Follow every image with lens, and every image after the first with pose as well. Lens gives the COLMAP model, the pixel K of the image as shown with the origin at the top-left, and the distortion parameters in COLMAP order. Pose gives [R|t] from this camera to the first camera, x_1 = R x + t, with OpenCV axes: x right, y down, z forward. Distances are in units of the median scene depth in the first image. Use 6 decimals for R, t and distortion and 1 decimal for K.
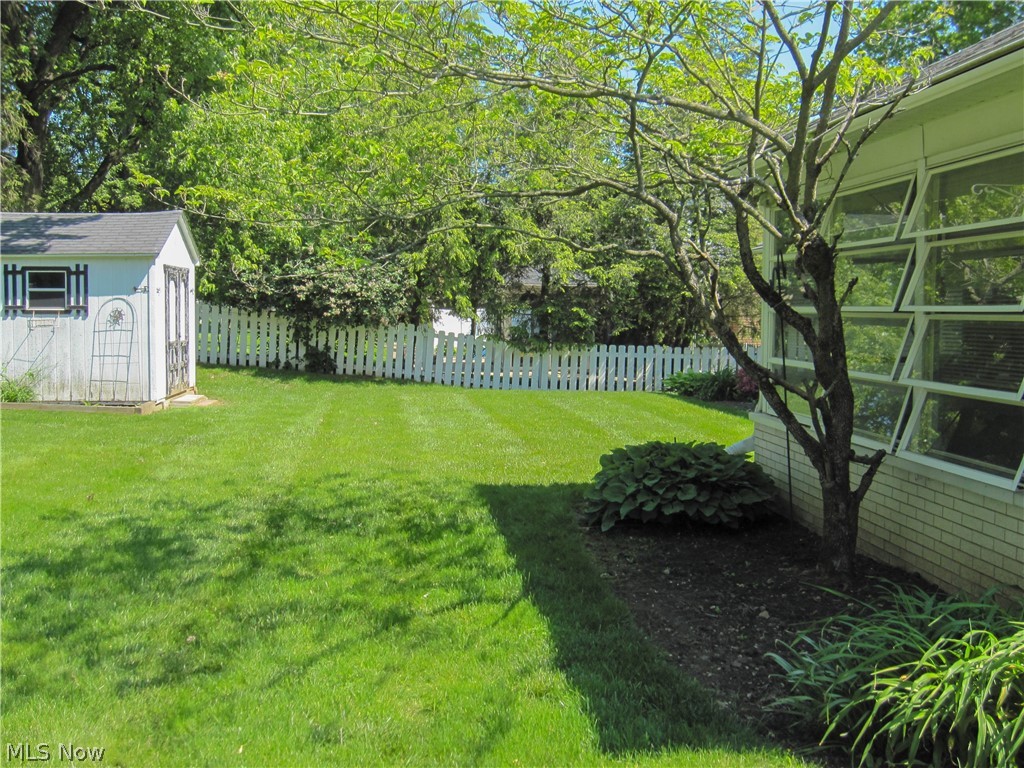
lens RADIAL K [[1159.0, 0, 512.0], [0, 1159.0, 384.0], [0, 0, 1]] dist [-0.079196, 0.021865]
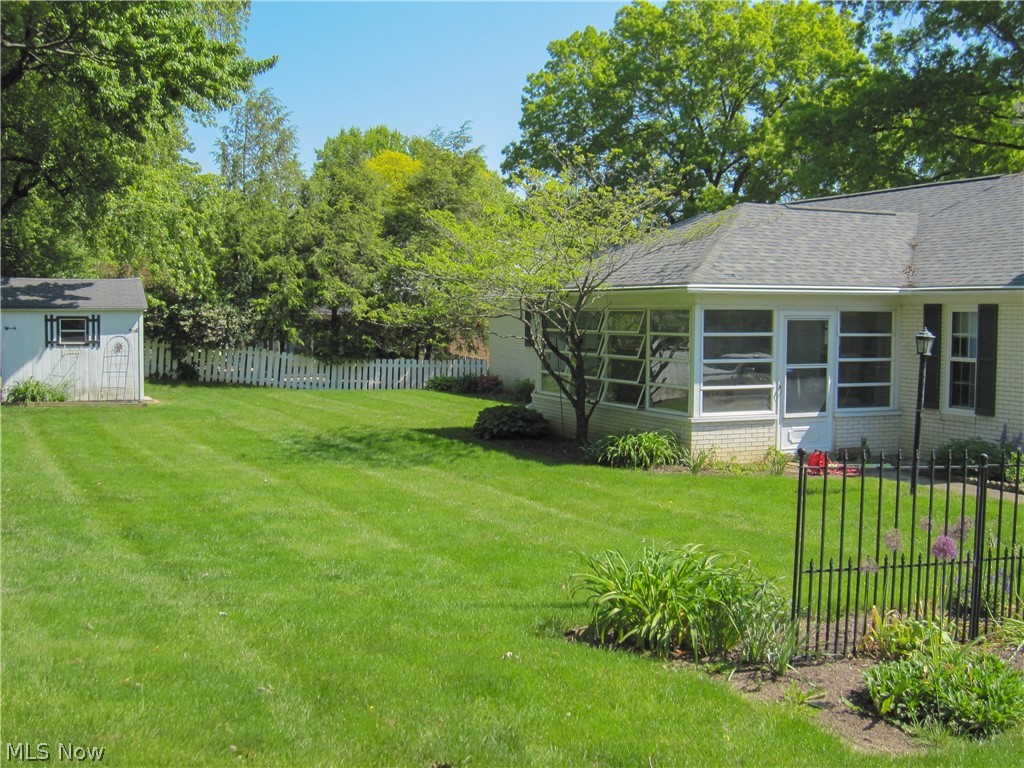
lens RADIAL K [[1159.0, 0, 512.0], [0, 1159.0, 384.0], [0, 0, 1]] dist [-0.079196, 0.021865]
pose [[0.954055, -0.018916, 0.299034, -0.300364], [0.019600, 0.999808, 0.000713, 0.002039], [-0.298990, 0.005181, 0.954242, -0.694084]]
